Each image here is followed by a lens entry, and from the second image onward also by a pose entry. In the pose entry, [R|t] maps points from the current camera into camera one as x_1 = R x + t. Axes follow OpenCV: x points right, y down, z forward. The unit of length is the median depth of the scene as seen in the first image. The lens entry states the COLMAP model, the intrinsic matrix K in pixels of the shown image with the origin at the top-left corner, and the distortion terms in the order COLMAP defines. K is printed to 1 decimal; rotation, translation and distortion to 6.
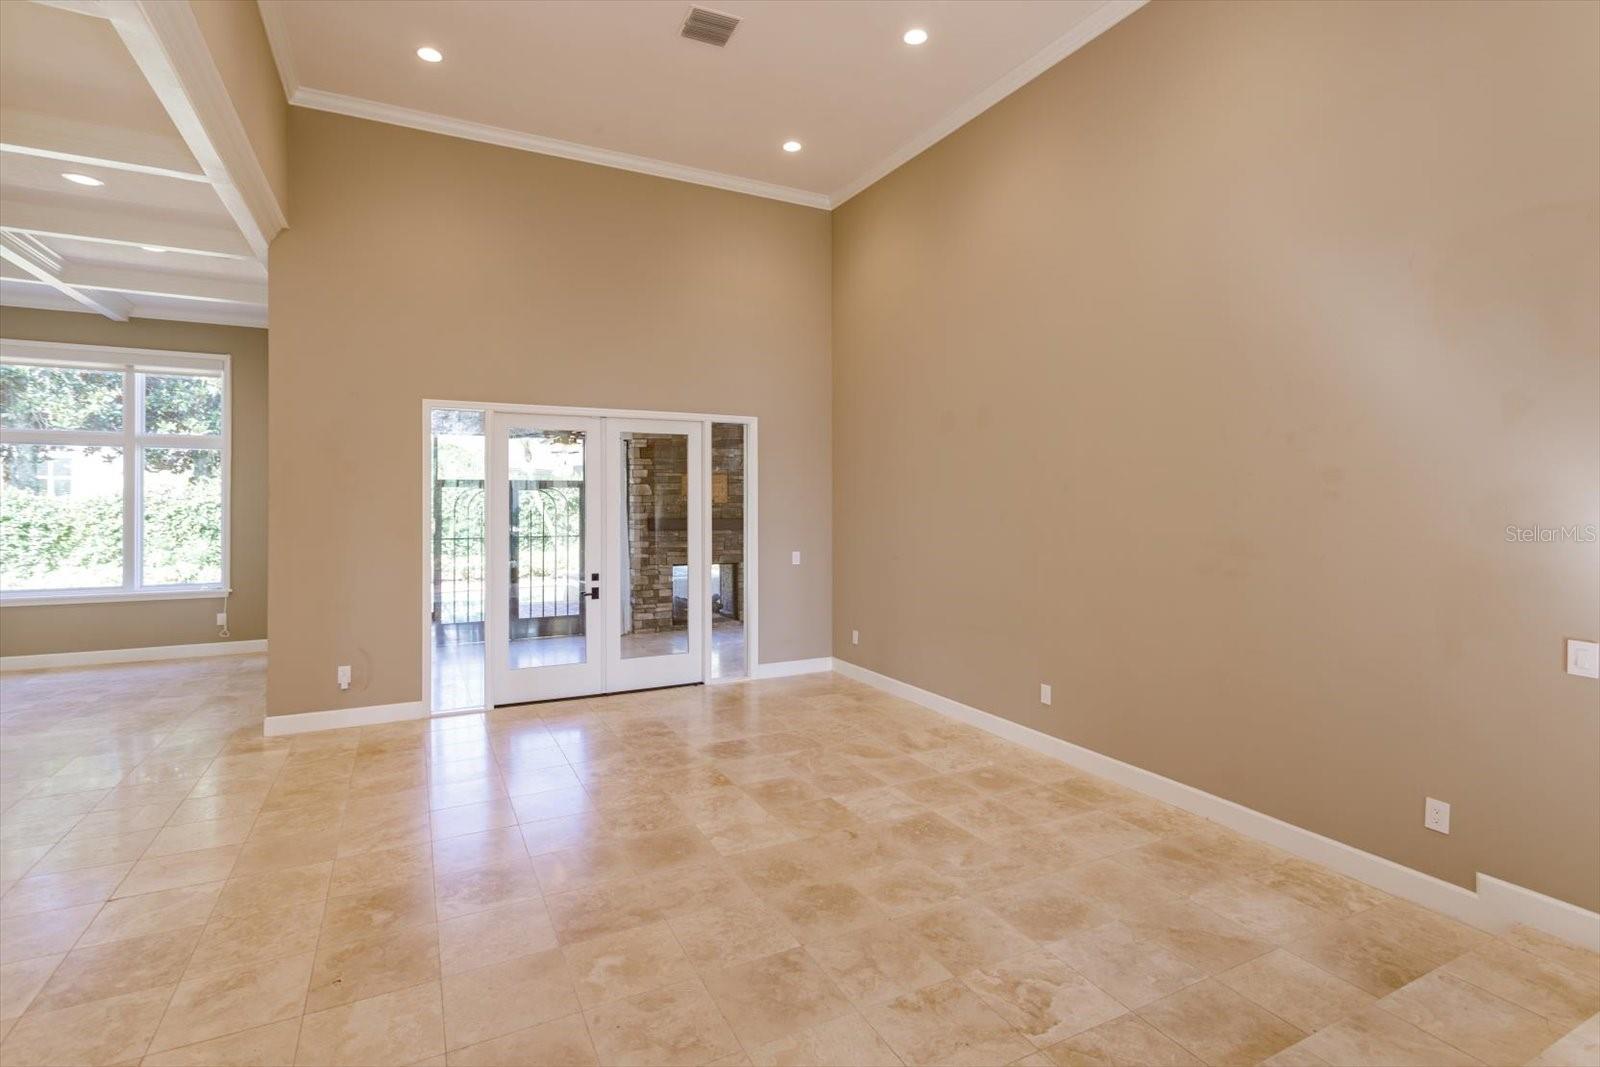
lens RADIAL K [[778.1, 0, 817.5], [0, 778.1, 492.9], [0, 0, 1]] dist [-0.001808, -0.000041]
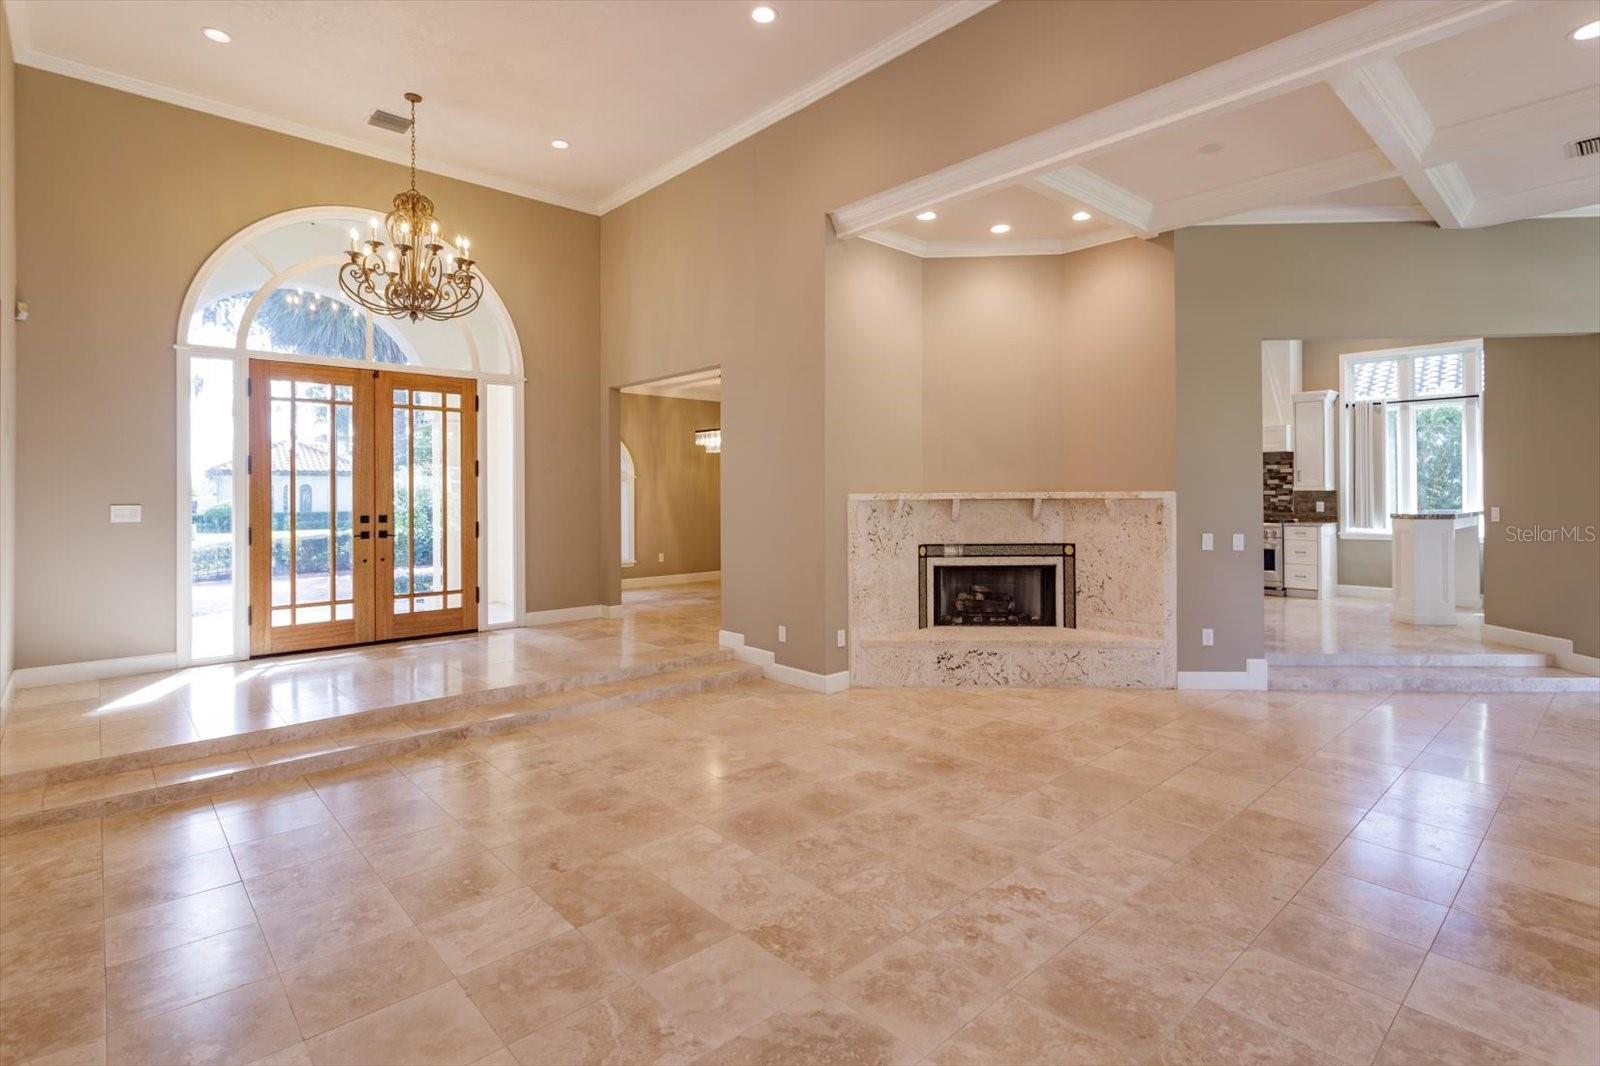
lens RADIAL K [[778.1, 0, 817.5], [0, 778.1, 492.4], [0, 0, 1]] dist [-0.001808, -0.000041]
pose [[-0.965461, 0.003209, -0.260527, -0.005511], [0.005594, 0.999949, -0.008415, 0.031543], [0.260487, -0.009582, -0.965430, 1.053445]]
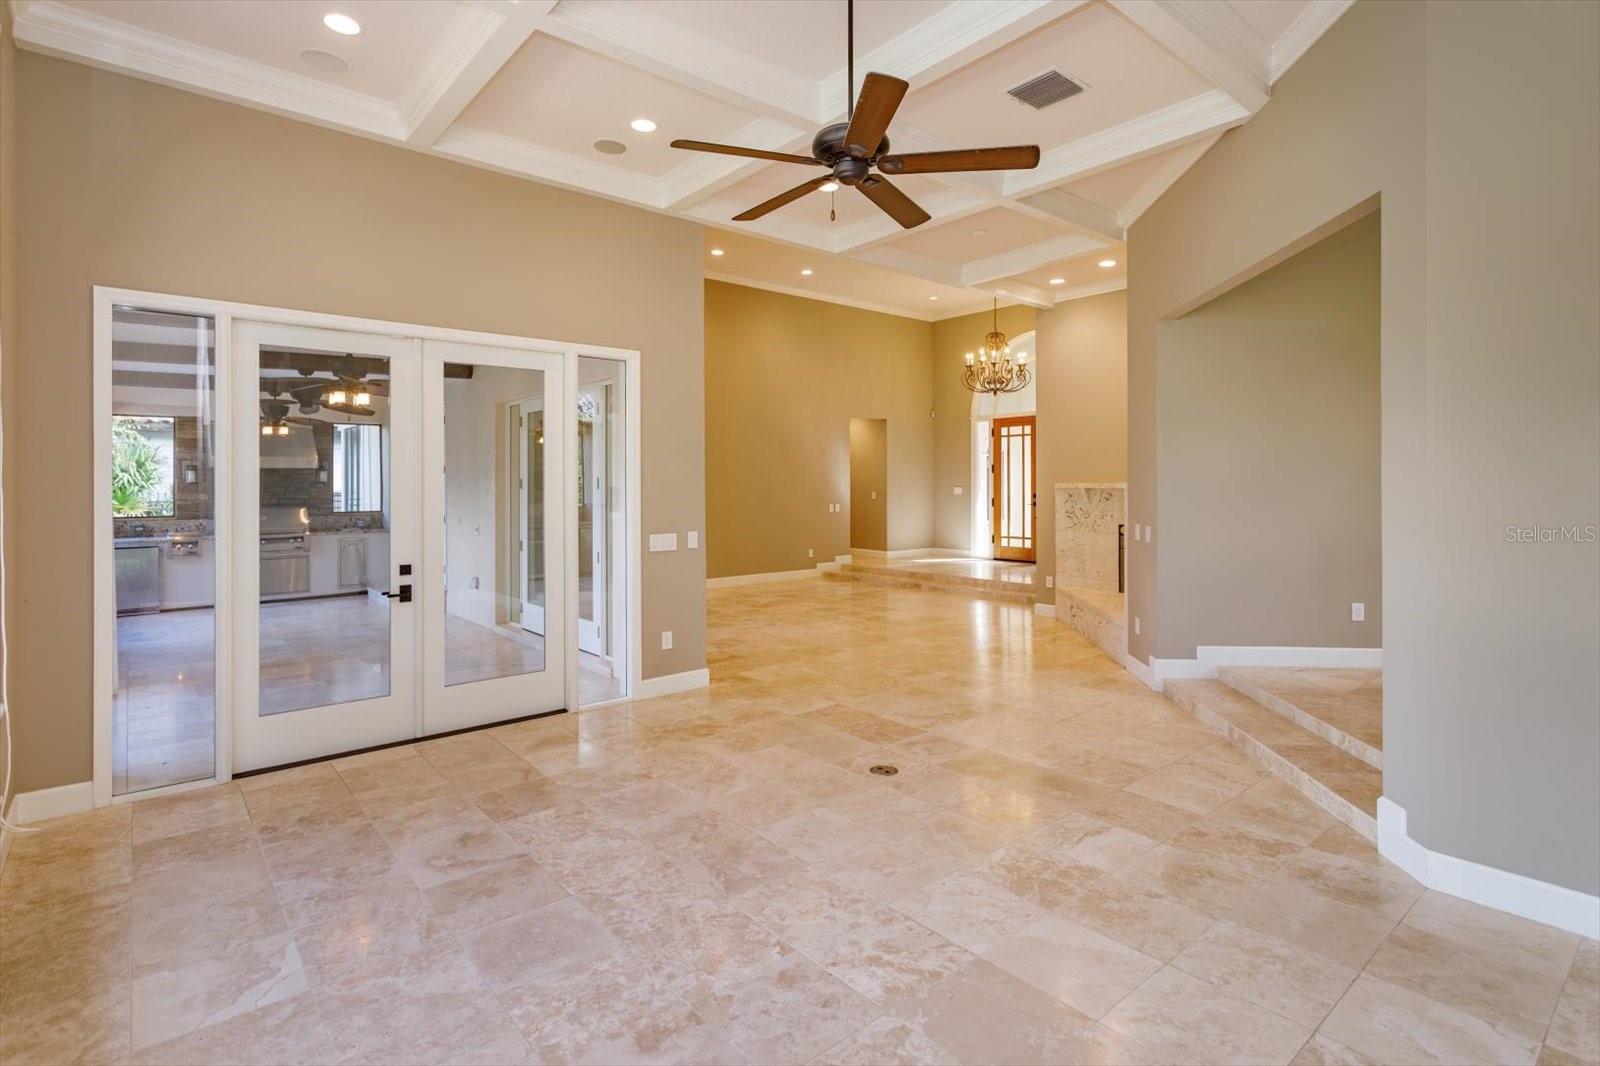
lens RADIAL K [[778.1, 0, 817.5], [0, 778.1, 492.4], [0, 0, 1]] dist [-0.001808, -0.000041]
pose [[-0.230118, -0.009835, 0.973113, -1.462667], [-0.002764, 0.999952, 0.009453, 0.029646], [-0.973159, -0.000515, -0.230134, 0.873389]]
